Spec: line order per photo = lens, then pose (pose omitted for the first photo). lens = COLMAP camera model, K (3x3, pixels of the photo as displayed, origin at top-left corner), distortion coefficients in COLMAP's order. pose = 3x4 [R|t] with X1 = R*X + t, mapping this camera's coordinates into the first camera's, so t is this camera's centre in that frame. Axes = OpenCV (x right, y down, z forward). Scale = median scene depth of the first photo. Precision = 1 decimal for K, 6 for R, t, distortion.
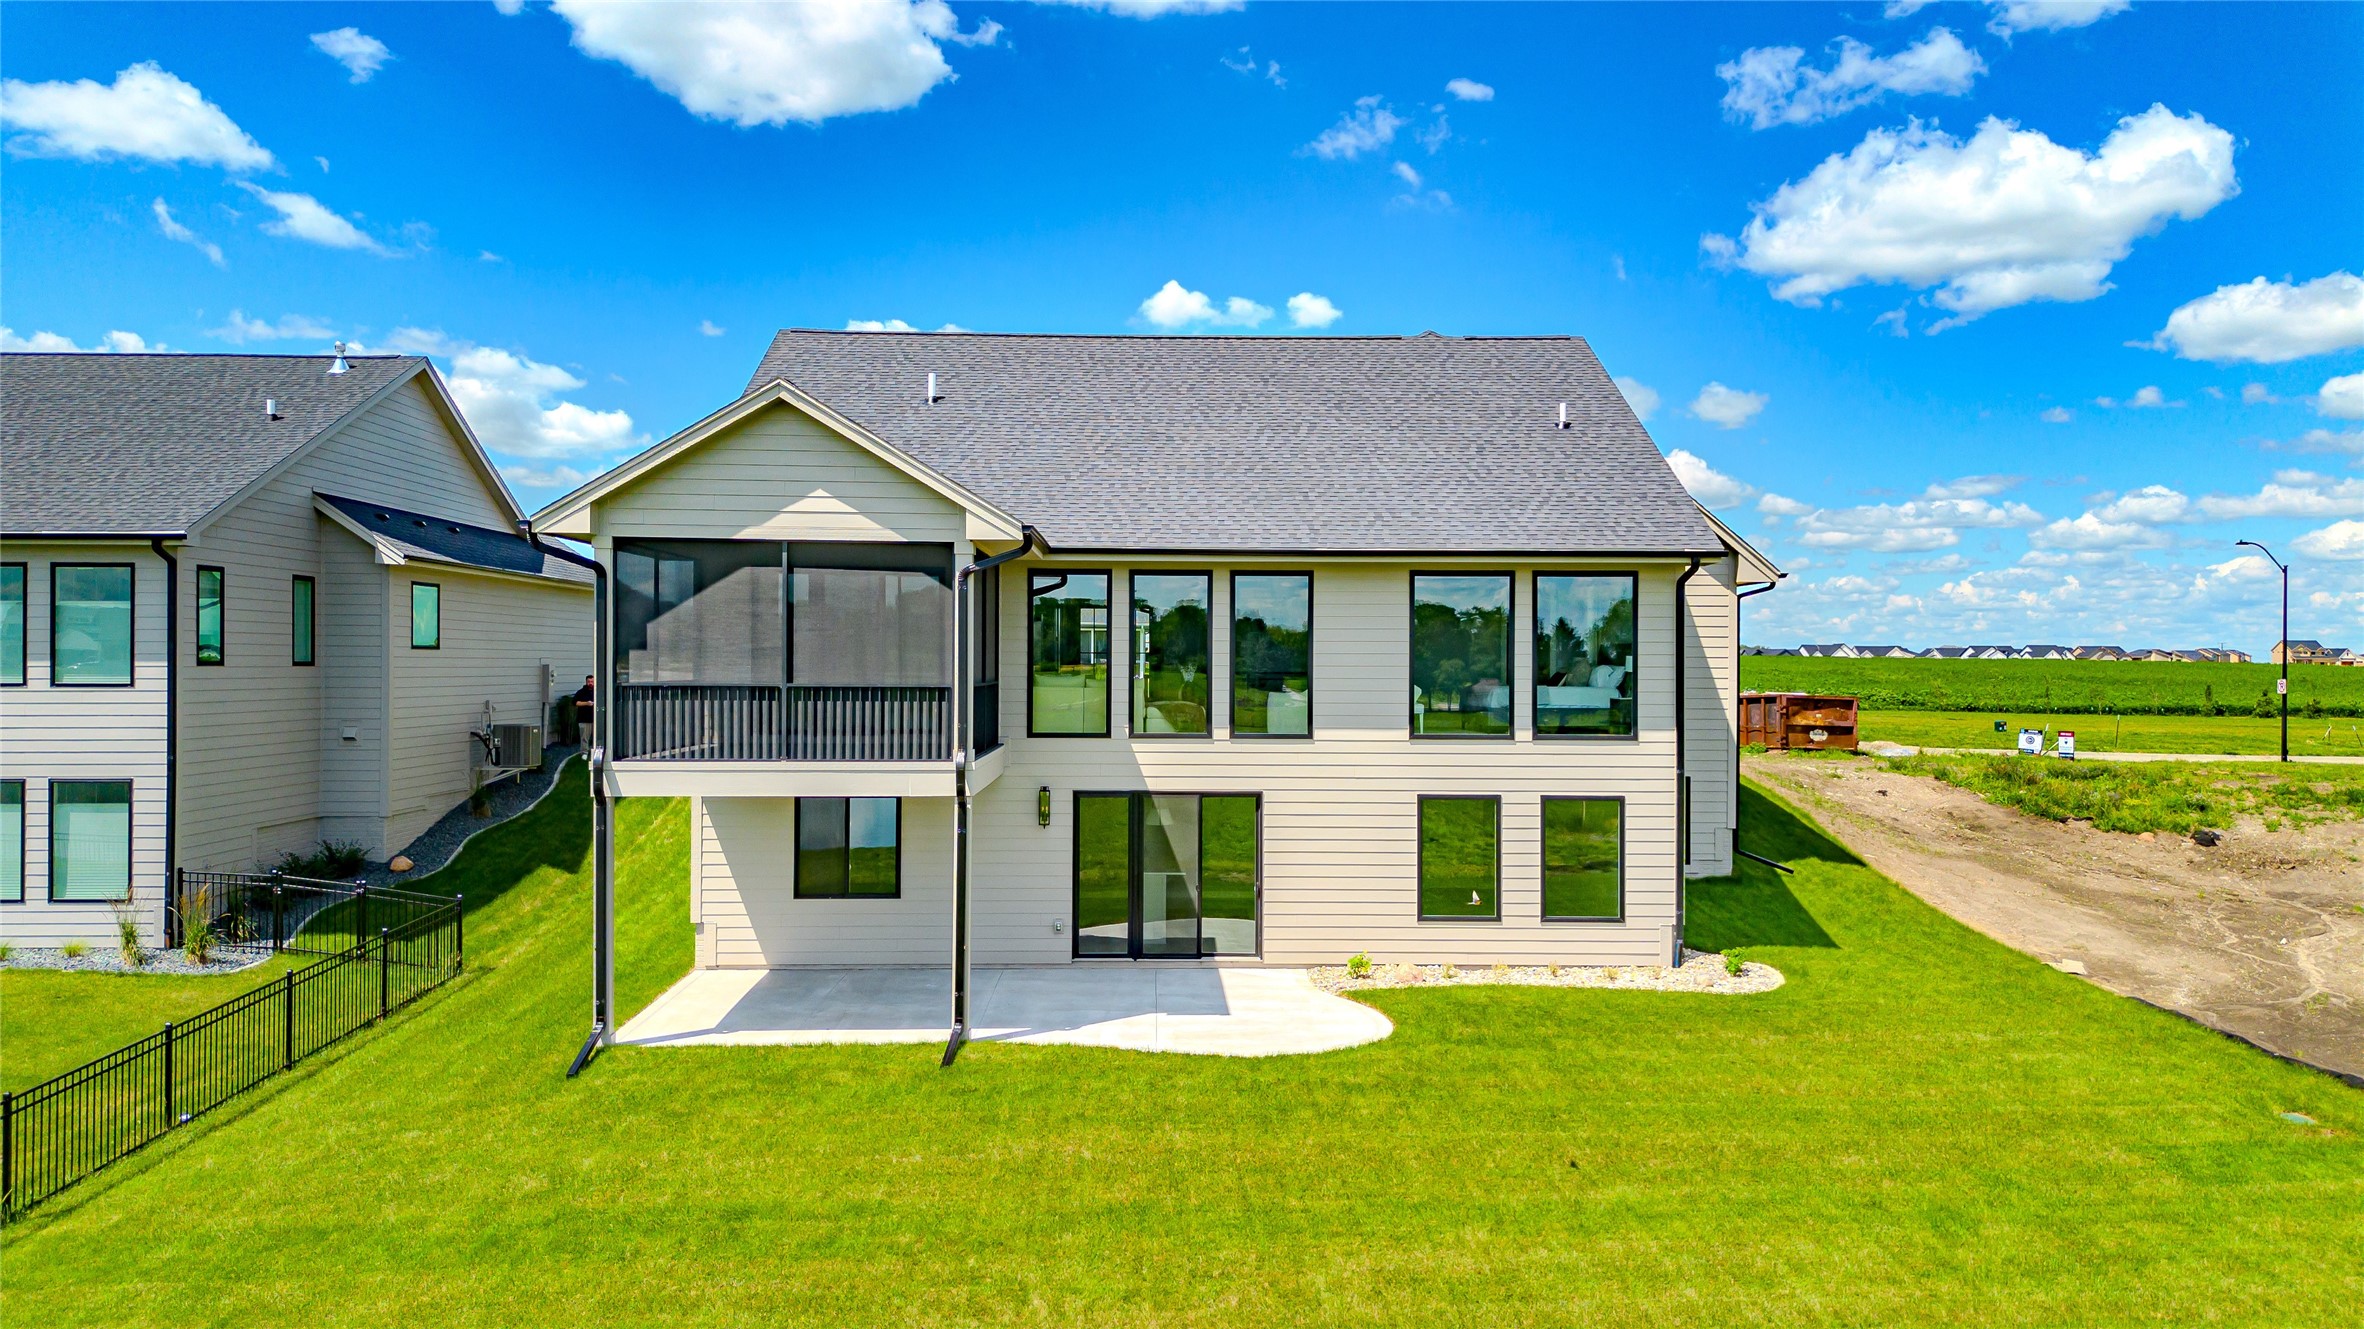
lens RADIAL K [[1615.2, 0, 1190.6], [0, 1615.2, 672.1], [0, 0, 1]] dist [0.007735, 0.001277]
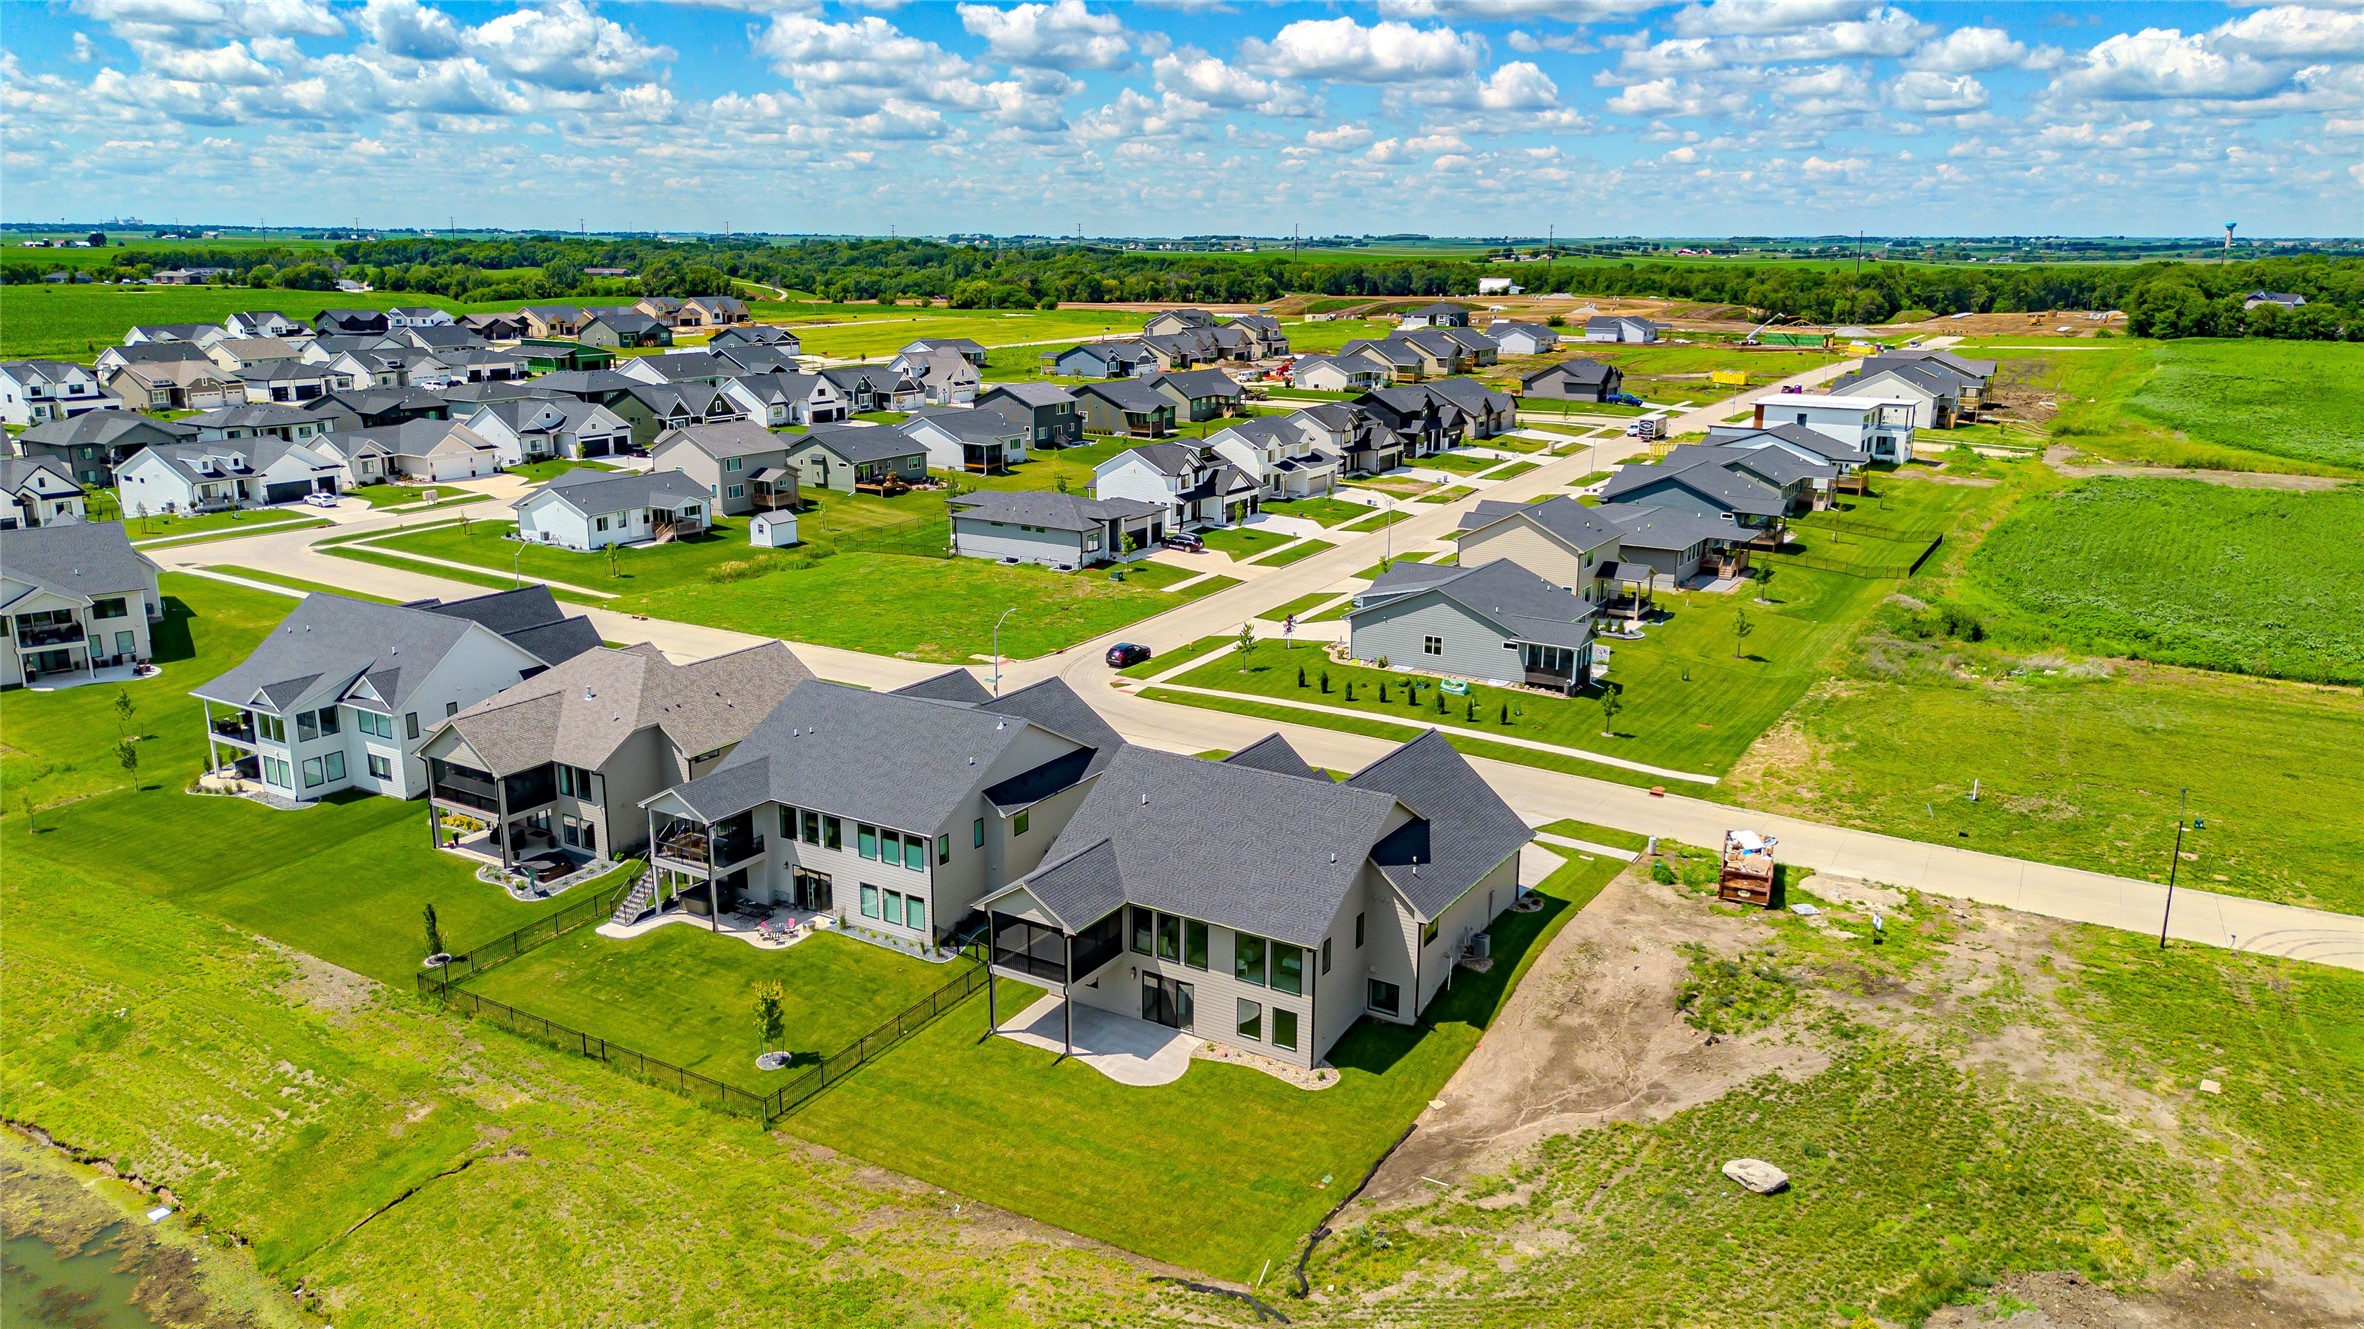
lens RADIAL K [[1615.2, 0, 1181.6], [0, 1615.2, 658.0], [0, 0, 1]] dist [0.007735, 0.001277]
pose [[0.830868, 0.131705, -0.540659, 1.598581], [0.004531, 0.969954, 0.243245, -1.270085], [0.556451, -0.204554, 0.805307, -1.358551]]
